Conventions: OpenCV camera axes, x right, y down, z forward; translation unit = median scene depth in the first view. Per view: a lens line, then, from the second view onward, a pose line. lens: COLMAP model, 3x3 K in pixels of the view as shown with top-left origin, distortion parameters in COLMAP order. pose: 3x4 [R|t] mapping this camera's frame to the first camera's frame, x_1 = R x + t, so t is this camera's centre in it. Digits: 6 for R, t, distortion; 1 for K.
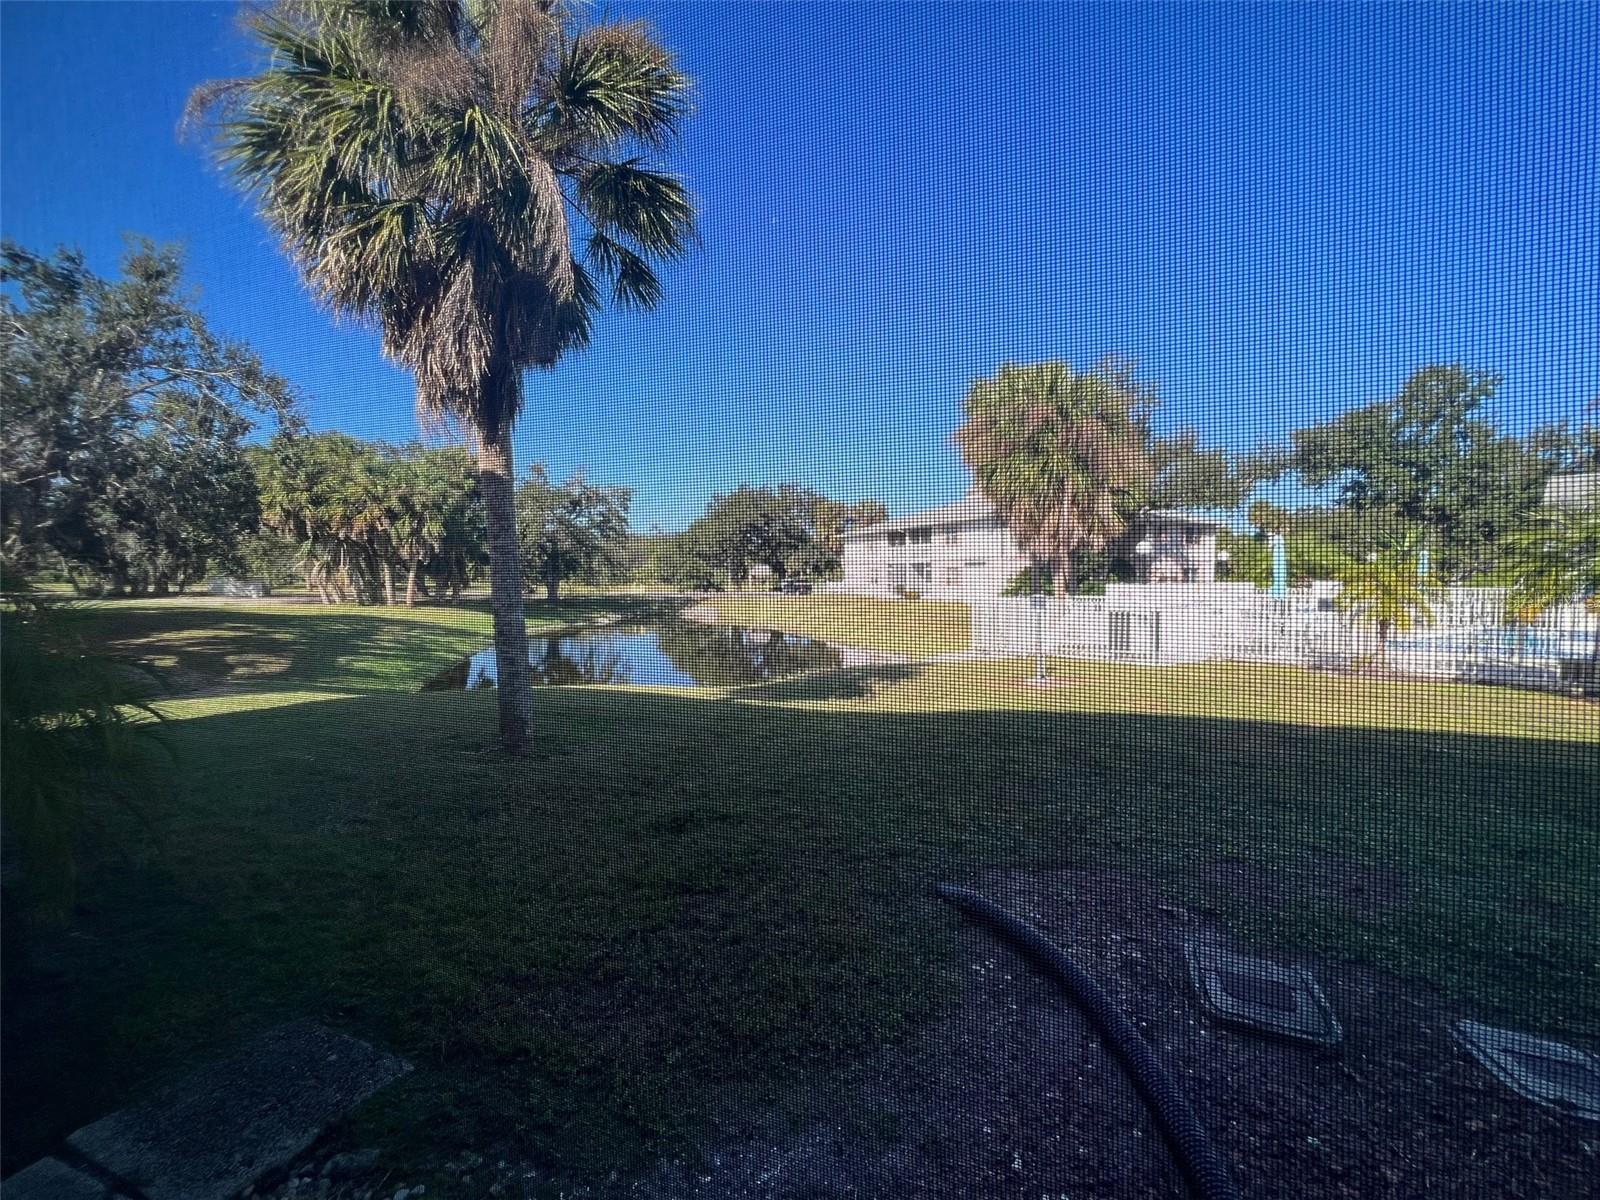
lens RADIAL K [[642.8, 0, 801.2], [0, 642.8, 601.9], [0, 0, 1]] dist [-0.003776, 0.000668]
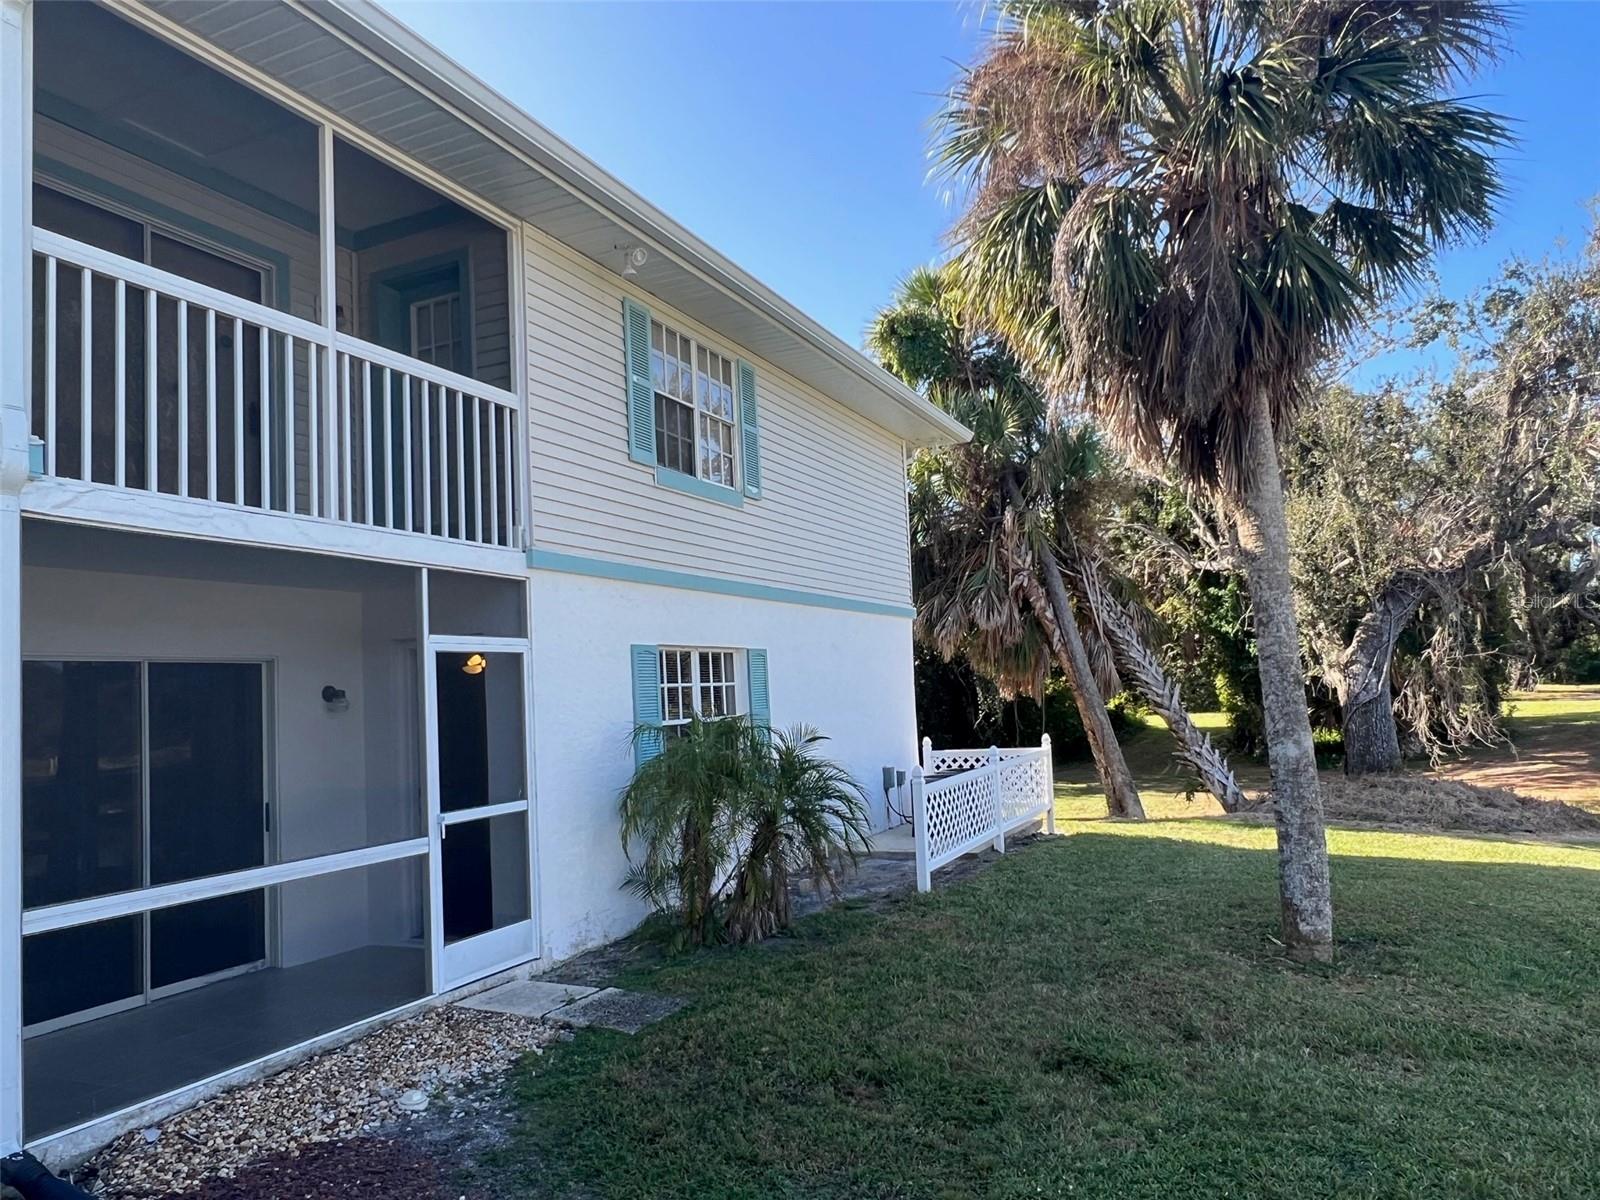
lens RADIAL K [[1117.2, 0, 799.2], [0, 1117.2, 608.1], [0, 0, 1]] dist [-0.001124, -0.001766]
pose [[-0.091436, -0.080754, -0.992531, 0.145366], [0.010875, 0.996566, -0.082084, -0.006580], [0.995752, -0.018299, -0.090243, 0.110719]]
